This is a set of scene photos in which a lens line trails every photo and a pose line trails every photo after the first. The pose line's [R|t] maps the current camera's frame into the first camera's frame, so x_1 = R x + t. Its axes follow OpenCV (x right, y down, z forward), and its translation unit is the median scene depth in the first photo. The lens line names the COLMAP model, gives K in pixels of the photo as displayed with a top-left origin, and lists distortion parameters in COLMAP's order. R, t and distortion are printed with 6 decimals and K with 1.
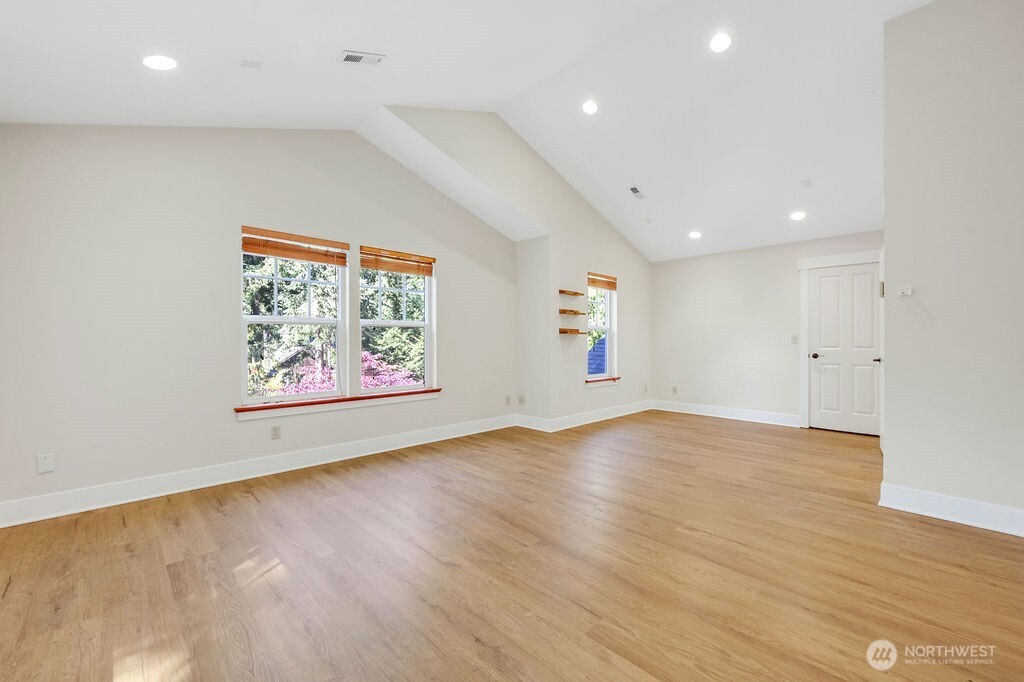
lens RADIAL K [[389.5, 0, 503.4], [0, 389.5, 340.9], [0, 0, 1]] dist [-0.001537, -0.000013]
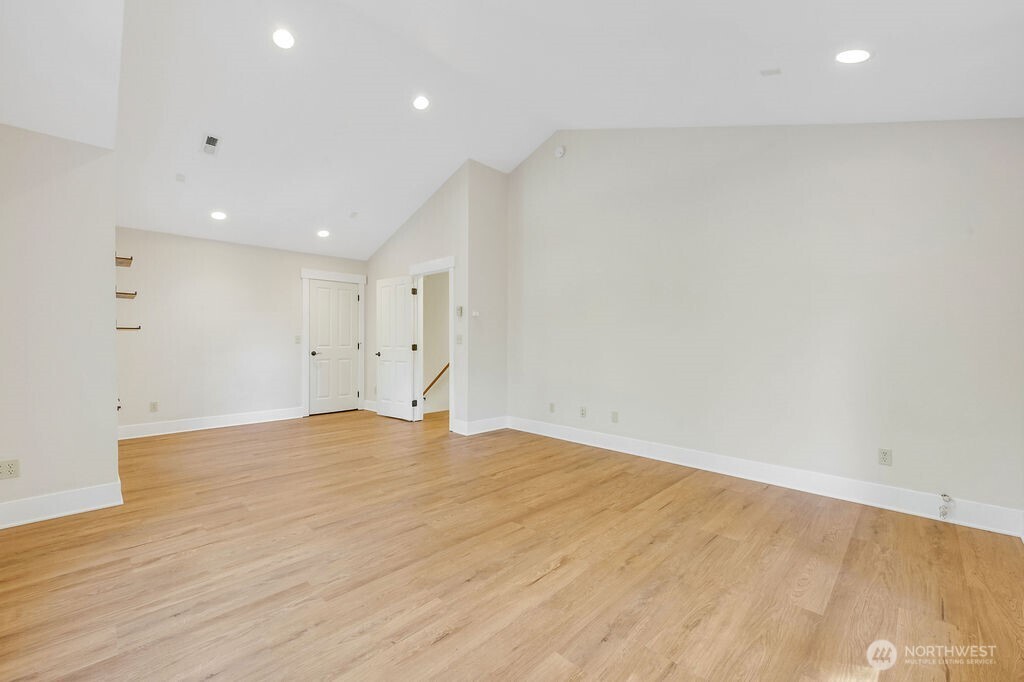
lens RADIAL K [[409.7, 0, 506.3], [0, 409.7, 343.3], [0, 0, 1]] dist [-0.008155, -0.000129]
pose [[0.012644, -0.008817, 0.999881, -0.447917], [0.001515, 0.999960, 0.008798, -0.002196], [-0.999919, 0.001403, 0.012657, 0.422765]]
